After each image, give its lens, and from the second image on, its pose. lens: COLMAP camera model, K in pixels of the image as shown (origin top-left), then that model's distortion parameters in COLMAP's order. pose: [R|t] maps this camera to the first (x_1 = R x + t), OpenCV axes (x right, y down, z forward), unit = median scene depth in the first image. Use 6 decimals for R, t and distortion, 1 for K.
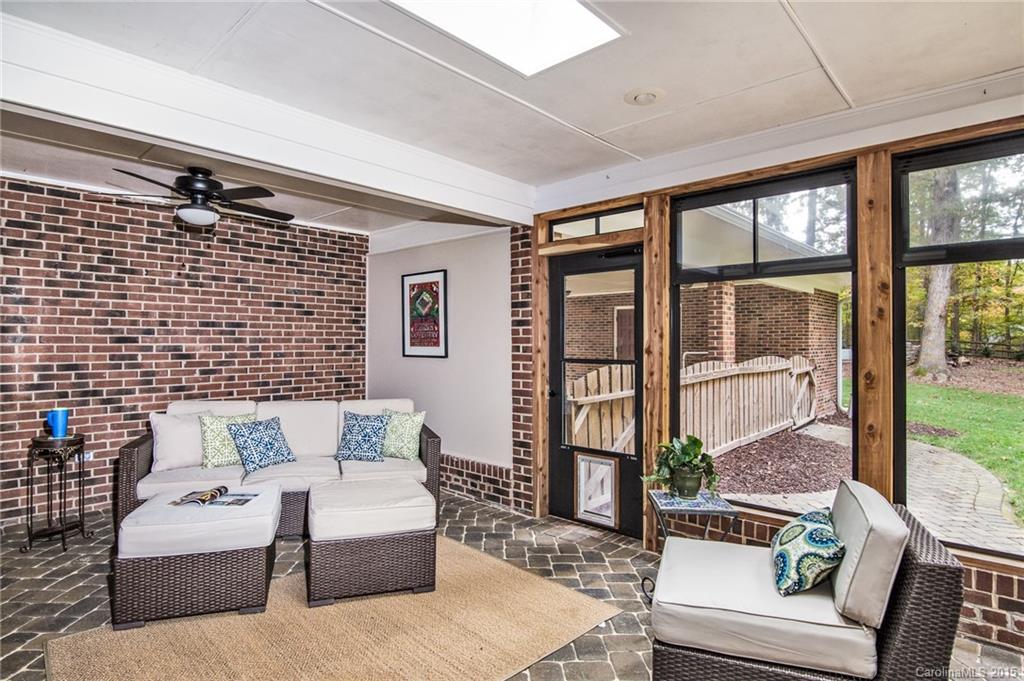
lens RADIAL K [[537.5, 0, 504.5], [0, 537.5, 341.5], [0, 0, 1]] dist [-0.047670, -0.000464]
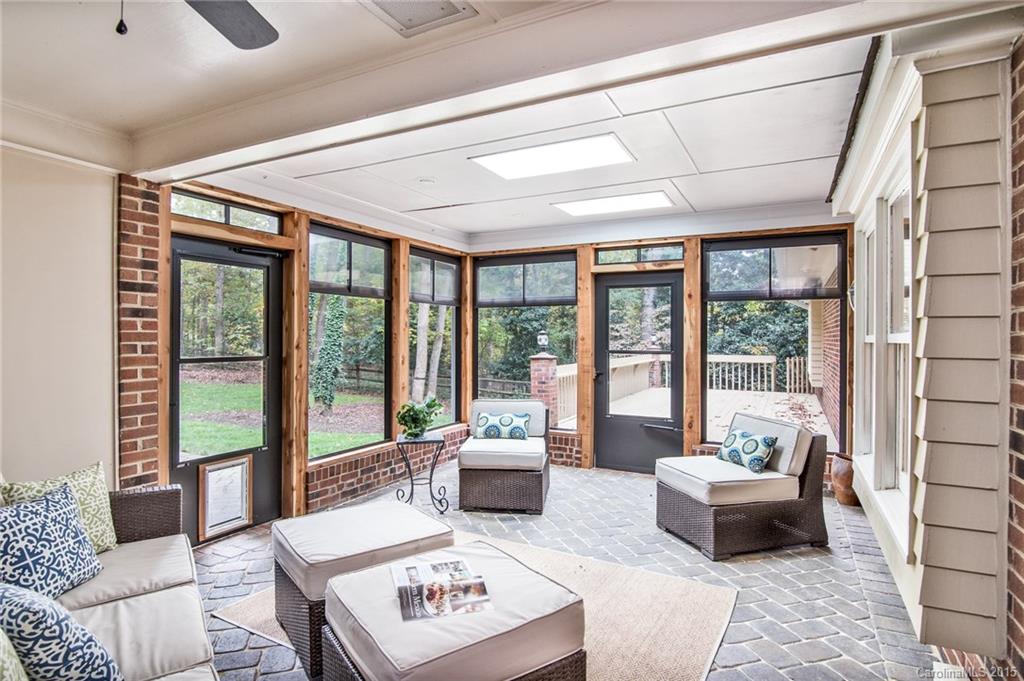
lens RADIAL K [[537.5, 0, 504.4], [0, 537.5, 336.9], [0, 0, 1]] dist [-0.047670, -0.000464]
pose [[-0.271128, -0.004232, 0.962534, -0.832065], [-0.009276, 0.999955, 0.001784, -0.008549], [-0.962499, -0.008444, -0.271155, 0.765179]]
